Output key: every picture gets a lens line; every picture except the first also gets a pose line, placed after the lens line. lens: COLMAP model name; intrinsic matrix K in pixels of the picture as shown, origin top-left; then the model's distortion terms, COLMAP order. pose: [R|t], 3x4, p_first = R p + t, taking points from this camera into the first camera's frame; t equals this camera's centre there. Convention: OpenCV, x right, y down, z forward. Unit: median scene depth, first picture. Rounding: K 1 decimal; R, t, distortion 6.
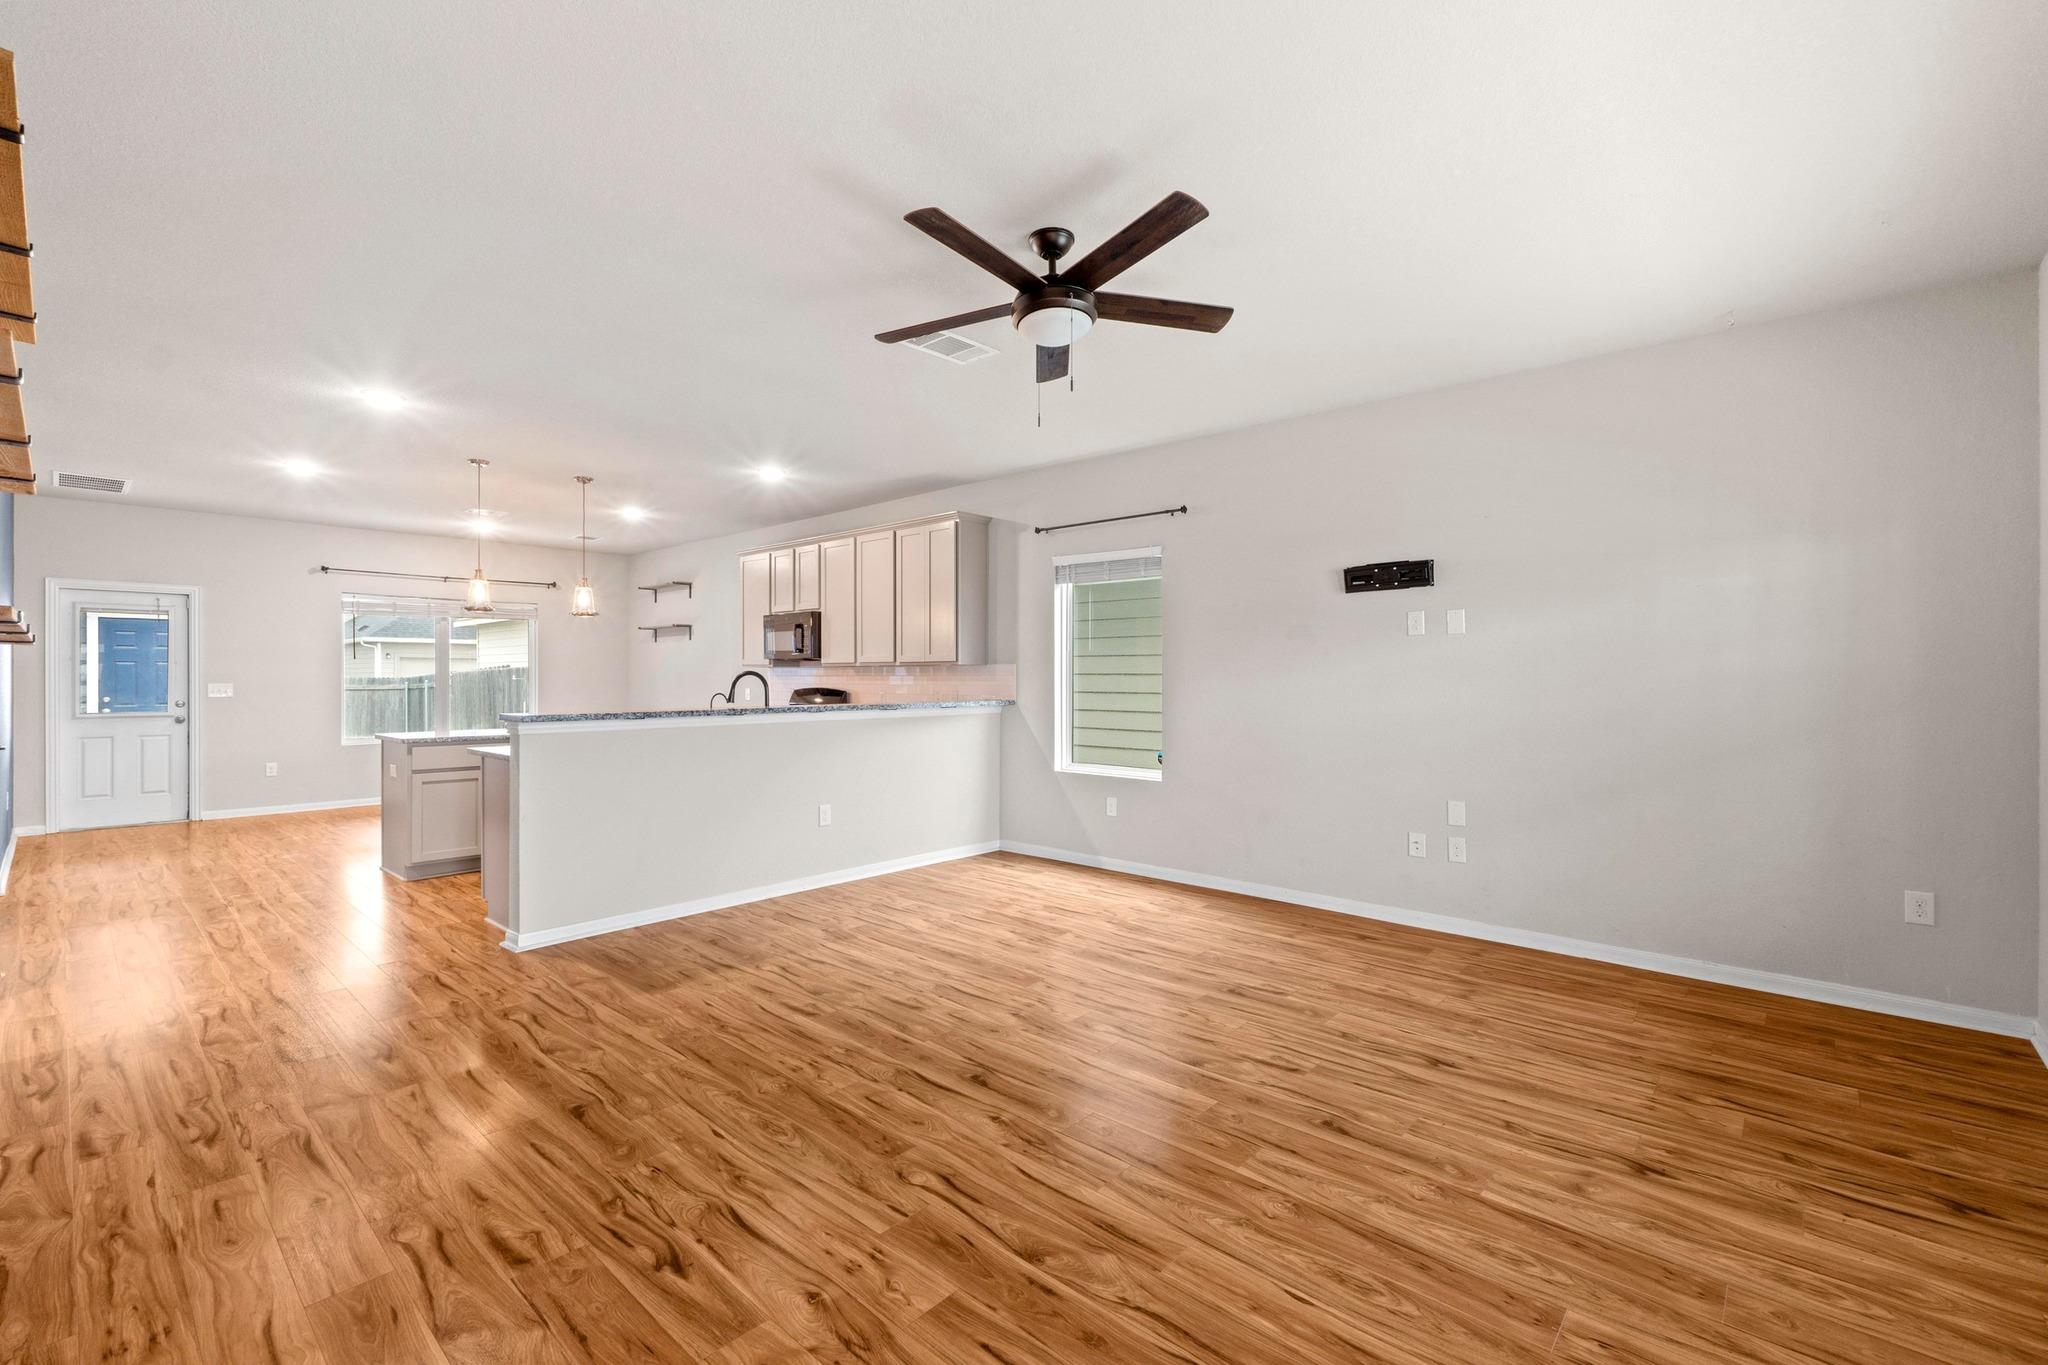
lens RADIAL K [[879.5, 0, 1021.8], [0, 879.5, 677.6], [0, 0, 1]] dist [-0.007525, 0.000945]
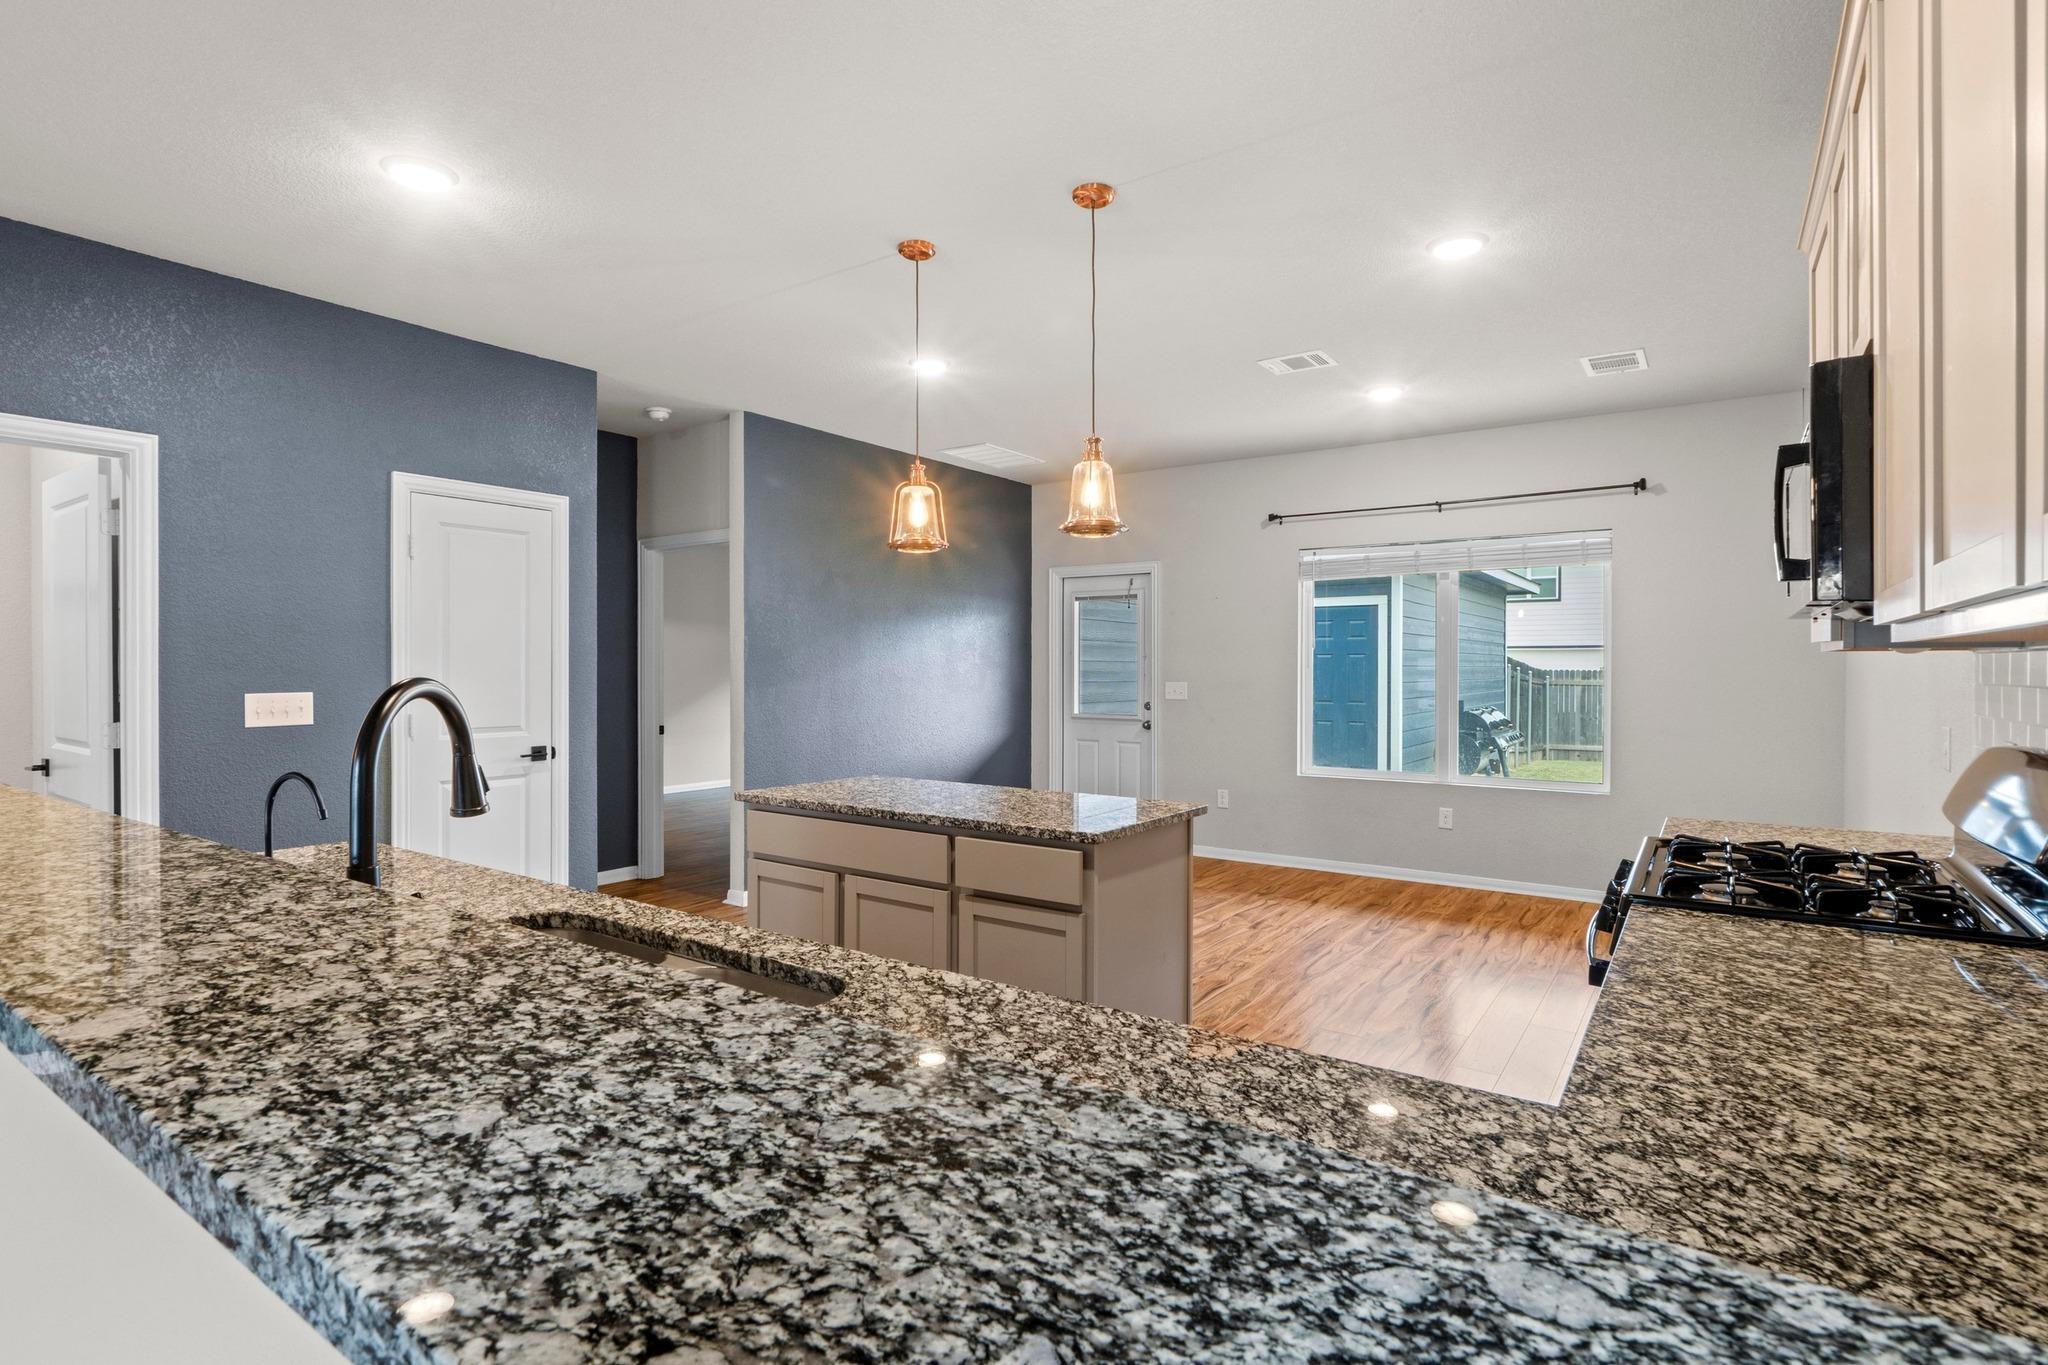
lens RADIAL K [[1059.1, 0, 978.8], [0, 1059.1, 682.5], [0, 0, 1]] dist [-0.007497, 0.001427]
pose [[0.114543, 0.015447, -0.993298, -0.028403], [-0.003051, 0.999880, 0.015197, -0.016349], [0.993414, 0.001290, 0.114577, 1.474596]]
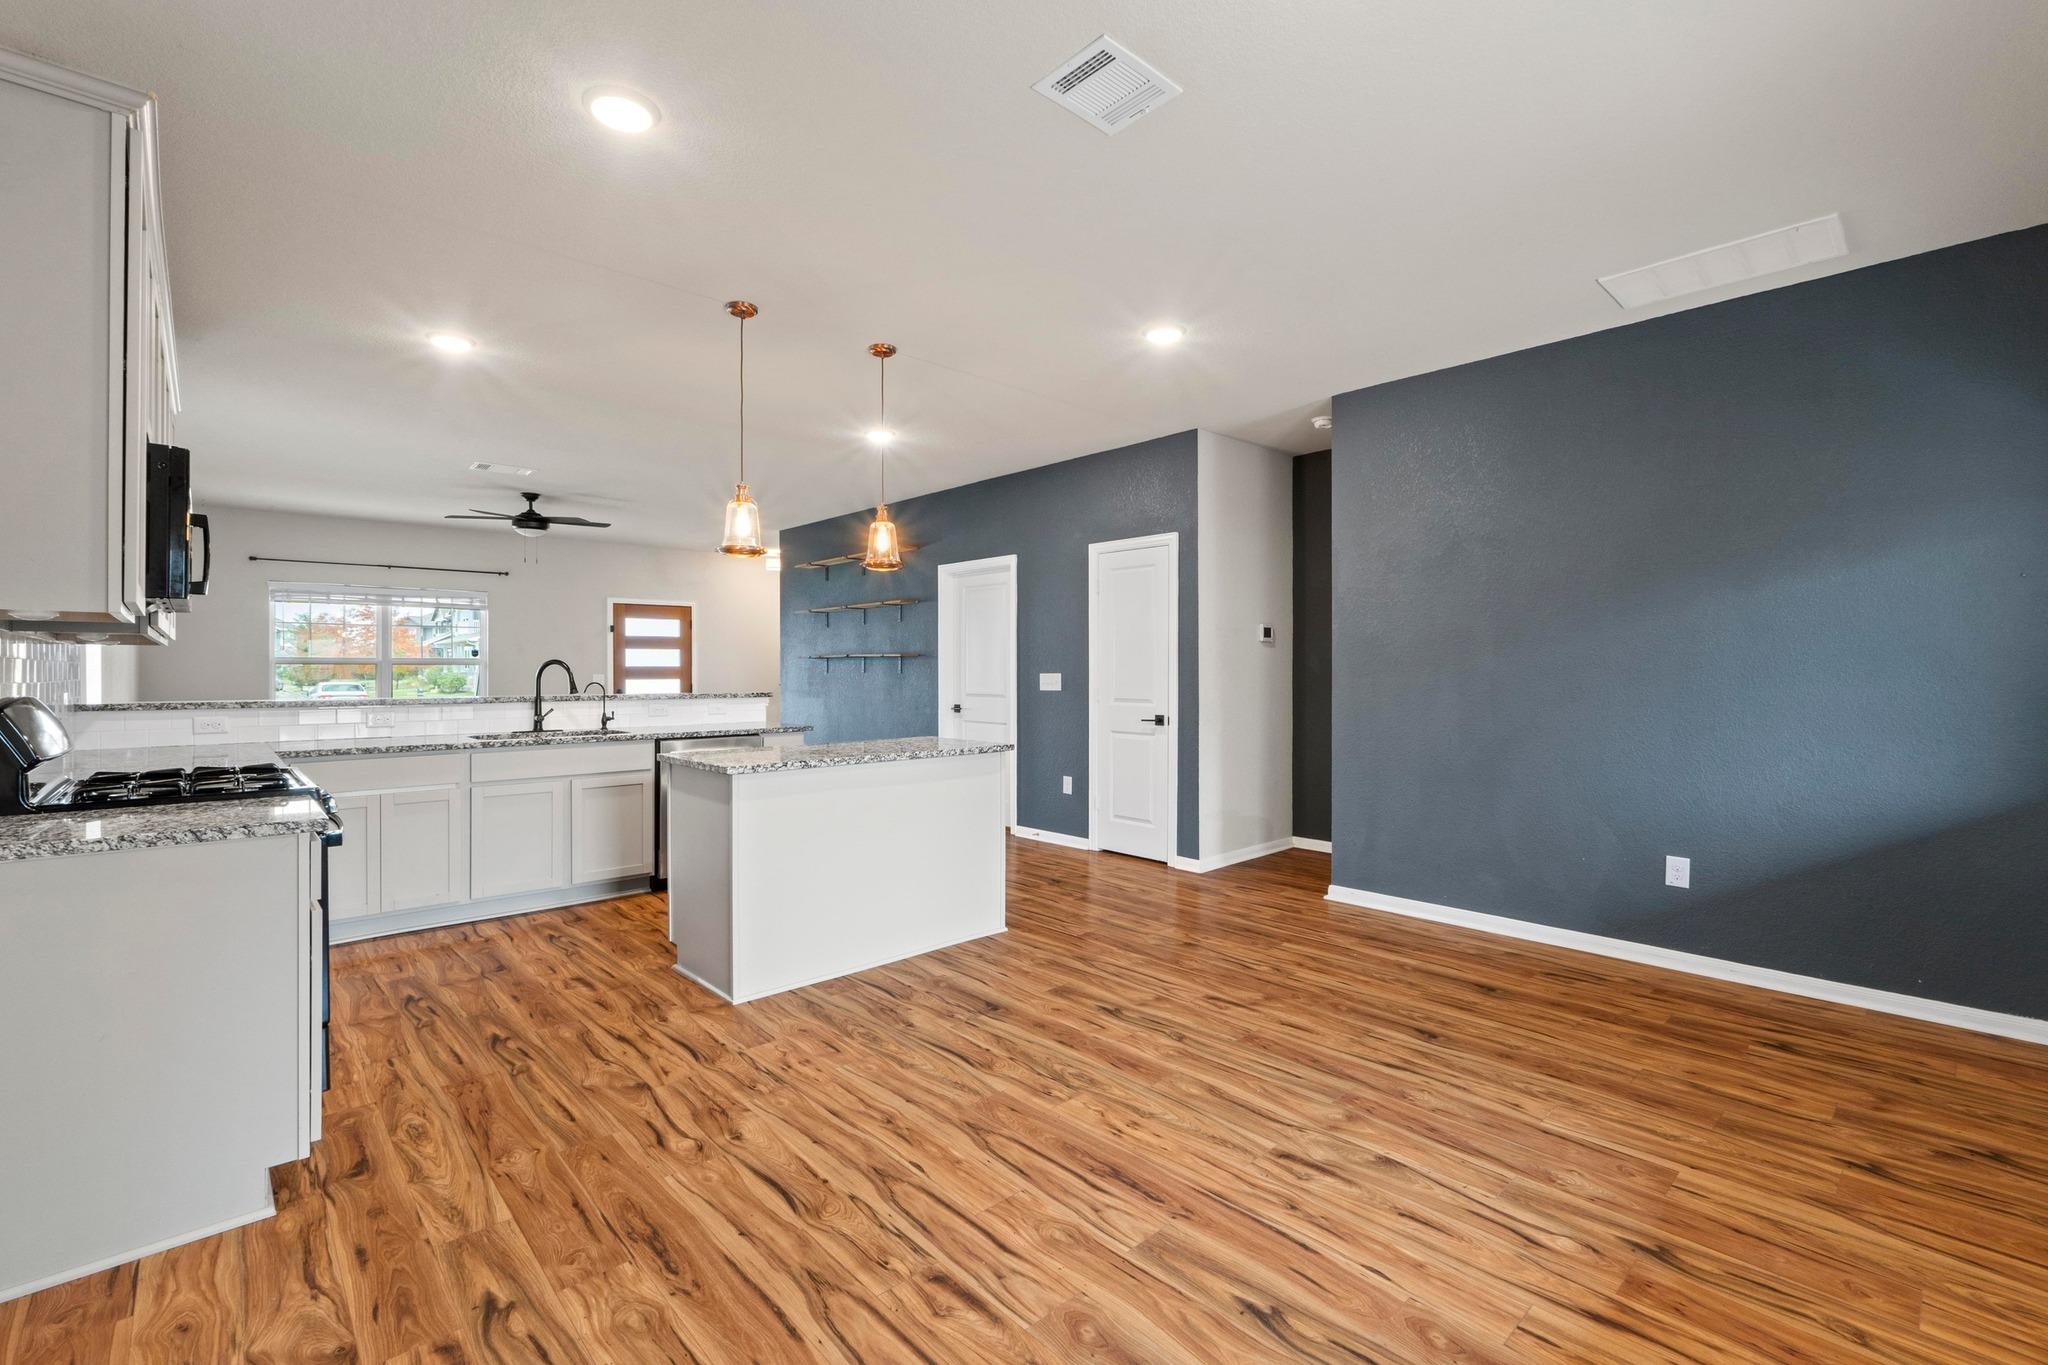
lens RADIAL K [[879.5, 0, 1024.8], [0, 879.5, 672.9], [0, 0, 1]] dist [-0.007525, 0.000945]
pose [[-0.996368, 0.000001, 0.085151, -1.203243], [0.000240, 0.999996, 0.002802, 0.005121], [-0.085151, 0.002812, -0.996364, 2.554236]]
